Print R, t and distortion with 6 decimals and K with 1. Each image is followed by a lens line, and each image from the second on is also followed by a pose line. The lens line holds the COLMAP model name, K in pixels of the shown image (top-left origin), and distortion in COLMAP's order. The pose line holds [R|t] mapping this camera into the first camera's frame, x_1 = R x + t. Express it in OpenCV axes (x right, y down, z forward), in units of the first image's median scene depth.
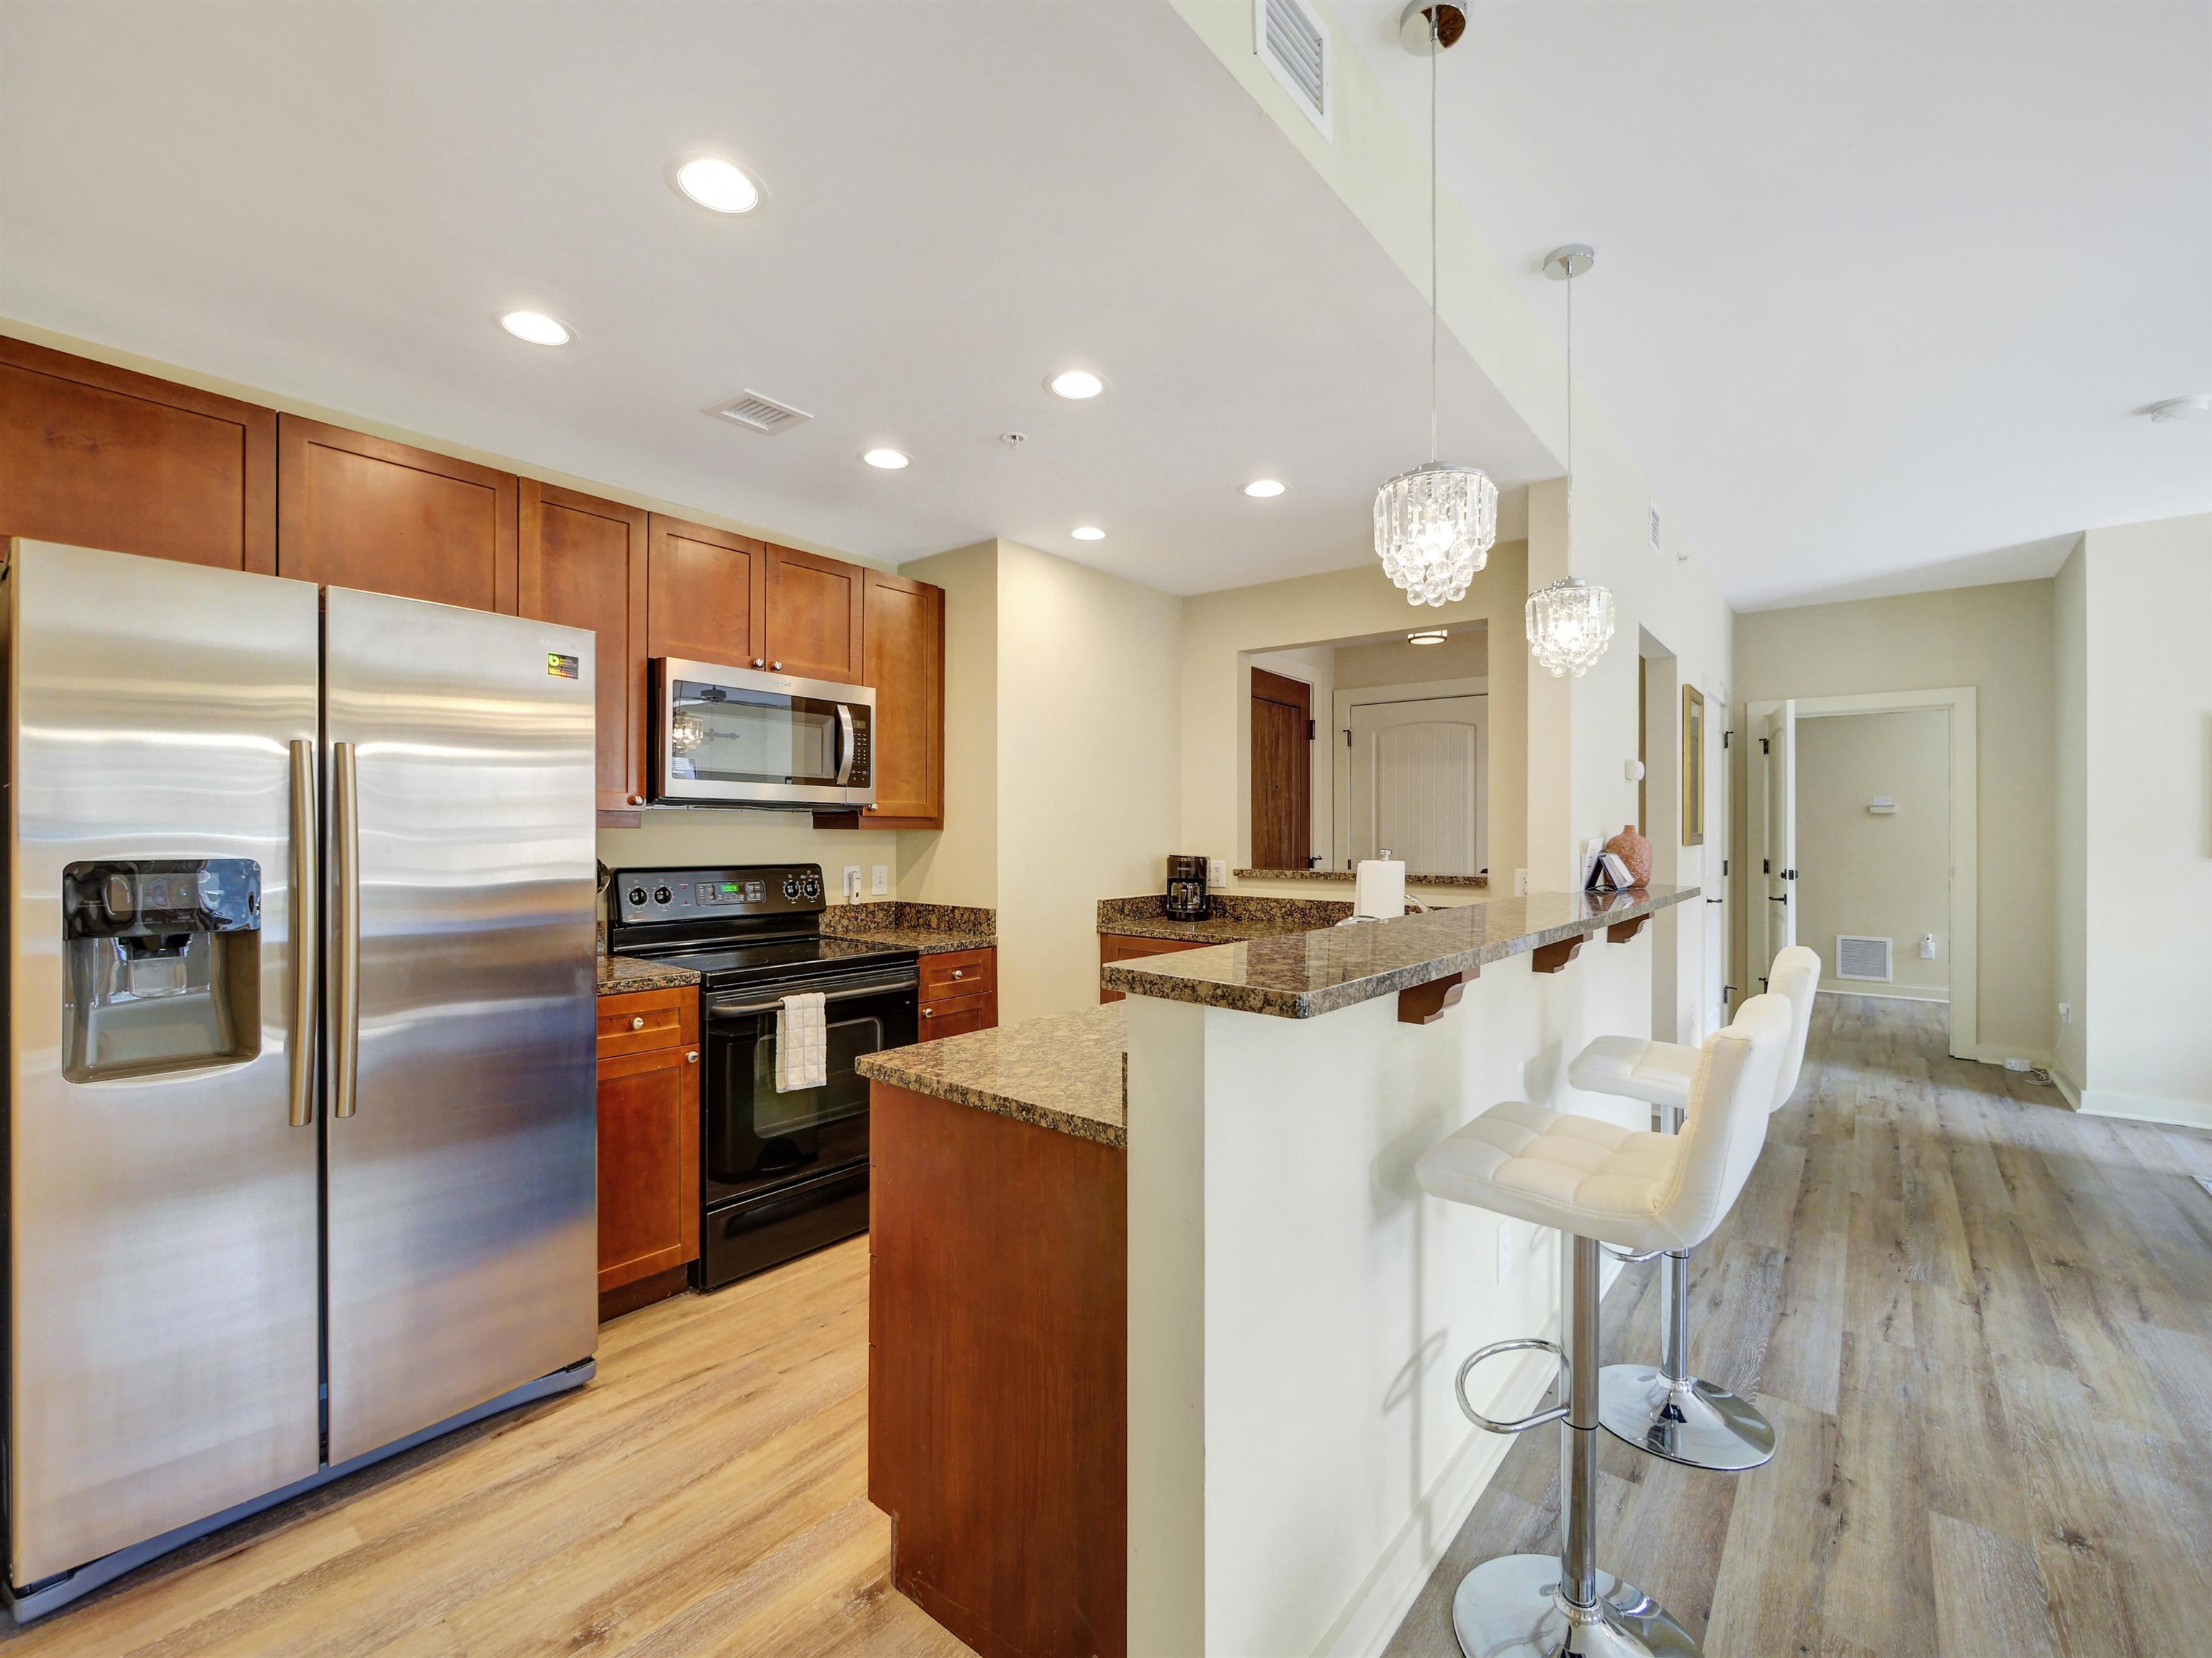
lens RADIAL K [[942.6, 0, 1101.3], [0, 942.6, 832.8], [0, 0, 1]] dist [-0.002866, -0.001058]
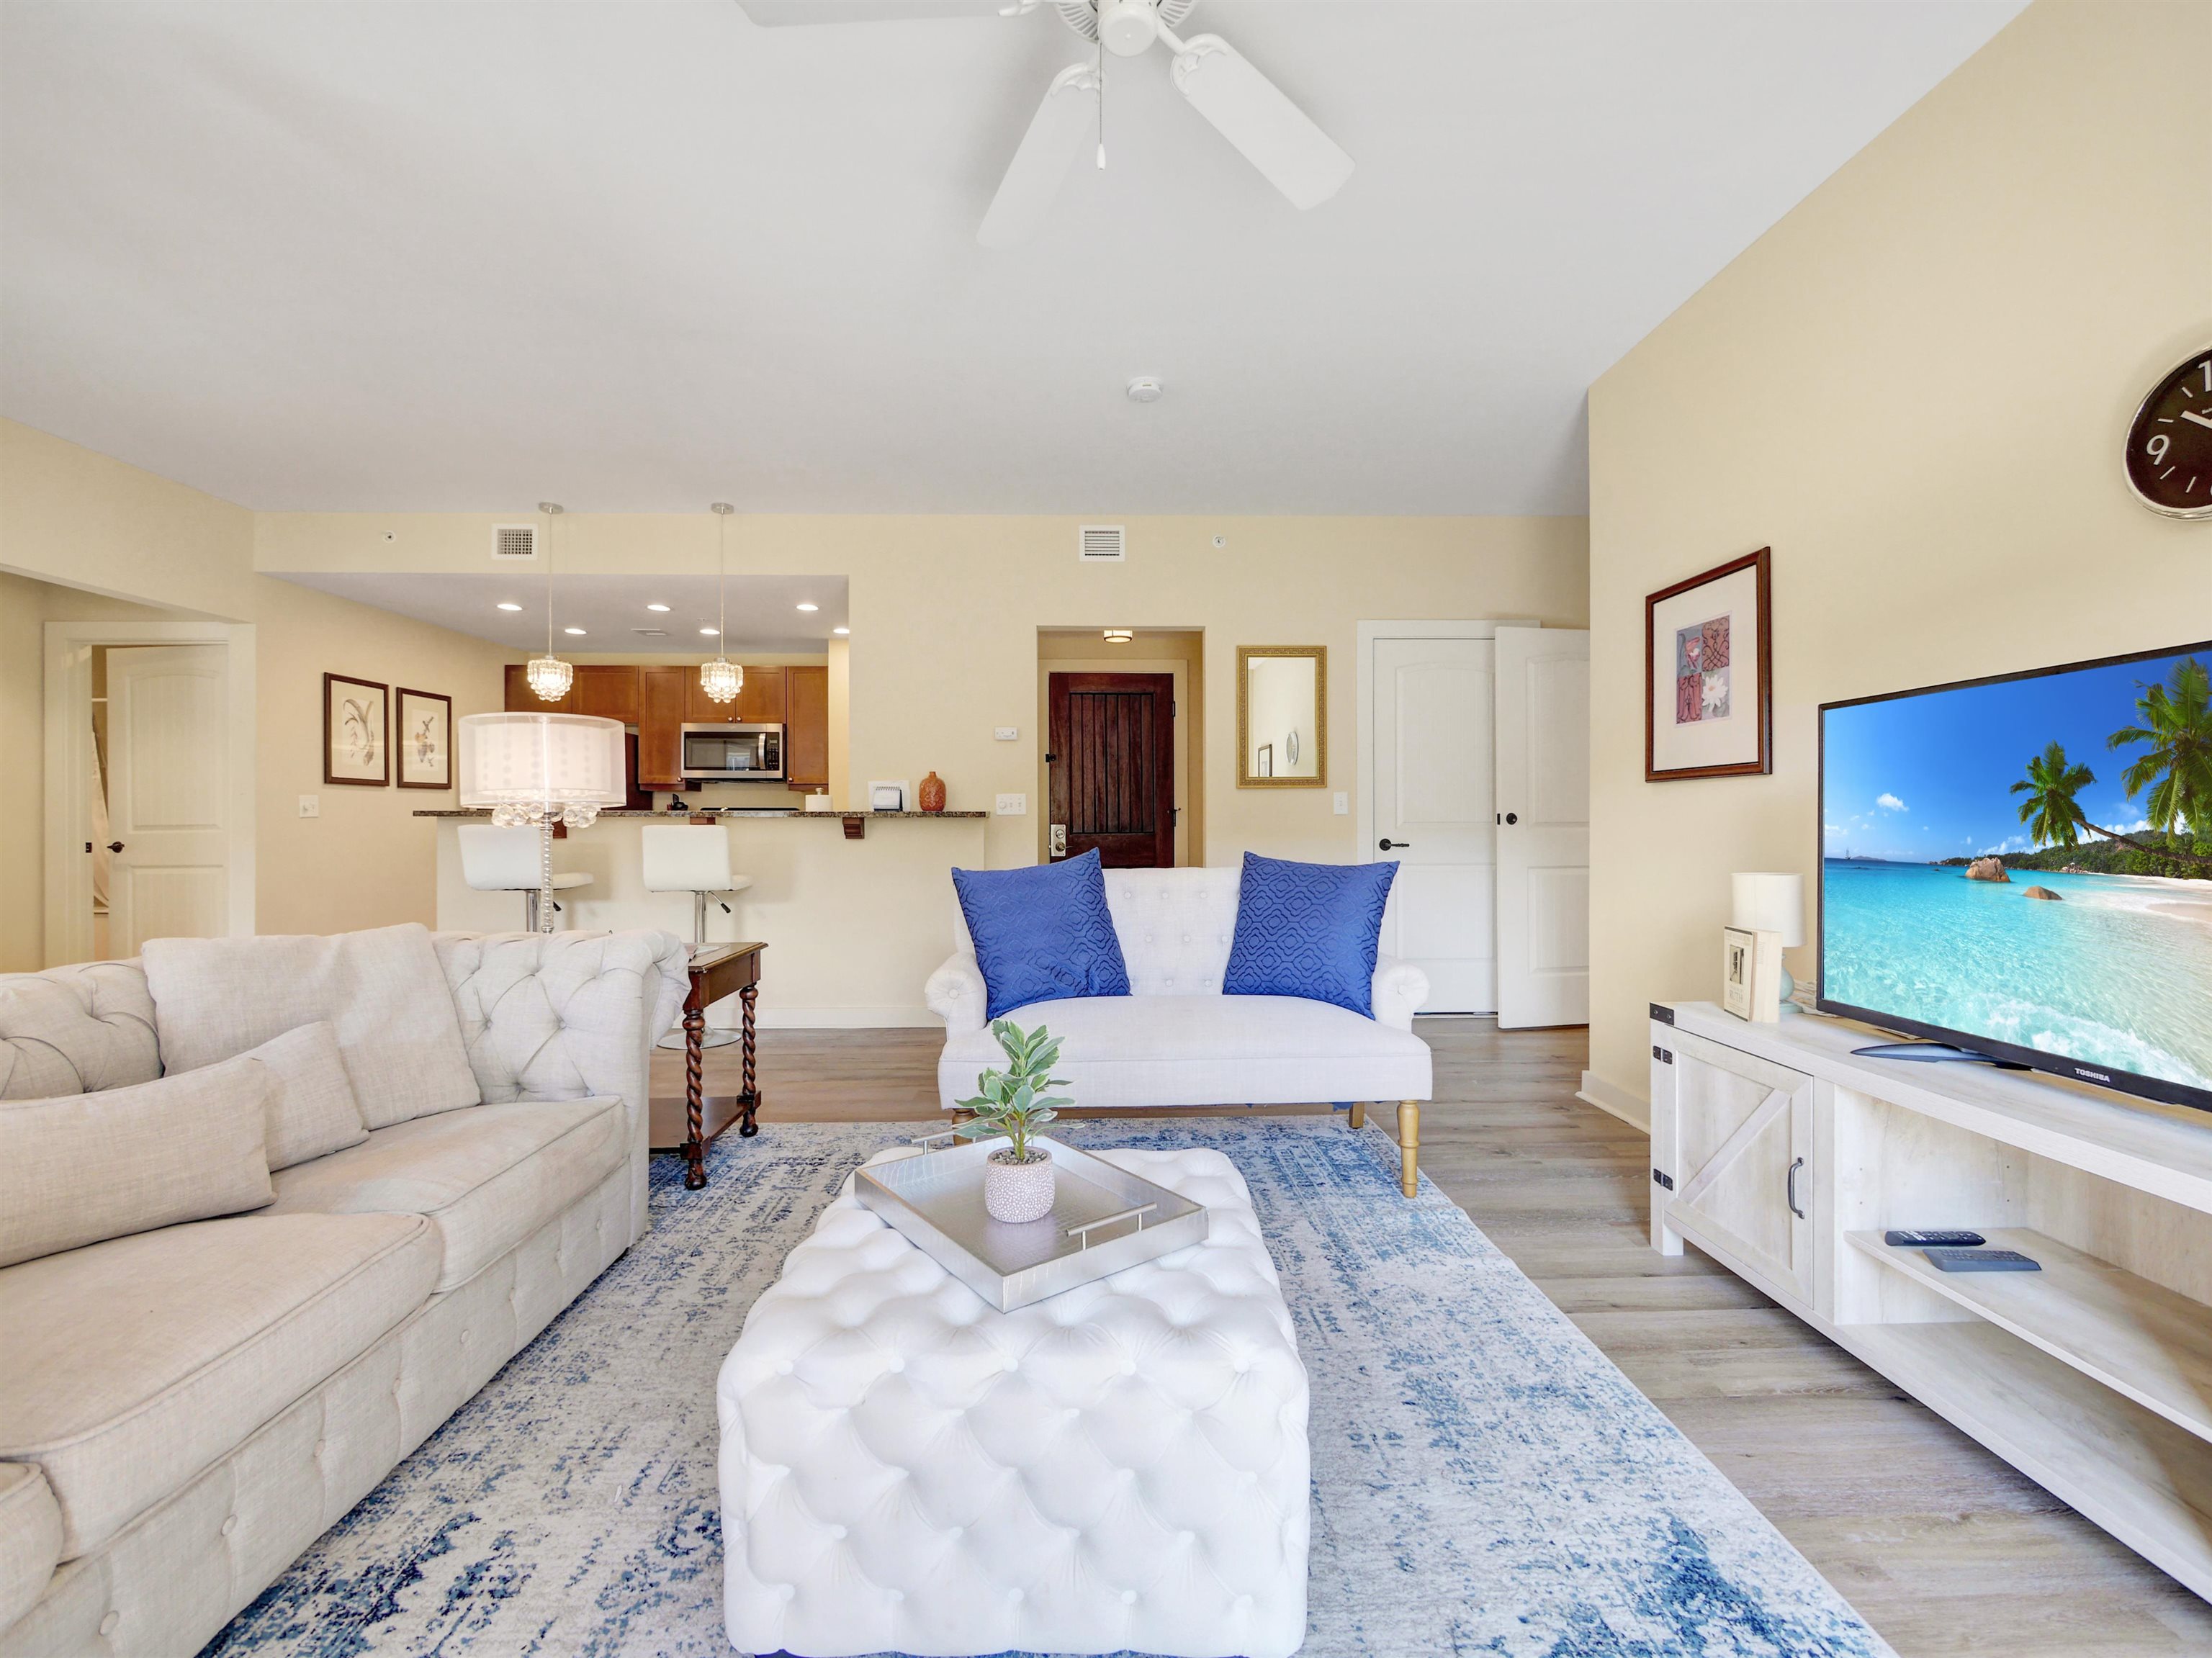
lens RADIAL K [[942.6, 0, 1099.5], [0, 942.6, 821.0], [0, 0, 1]] dist [-0.002866, -0.001058]
pose [[0.643621, -0.005159, -0.765327, 1.856439], [0.003802, 0.999986, -0.003544, 0.077632], [0.765335, -0.000629, 0.643632, 0.201272]]
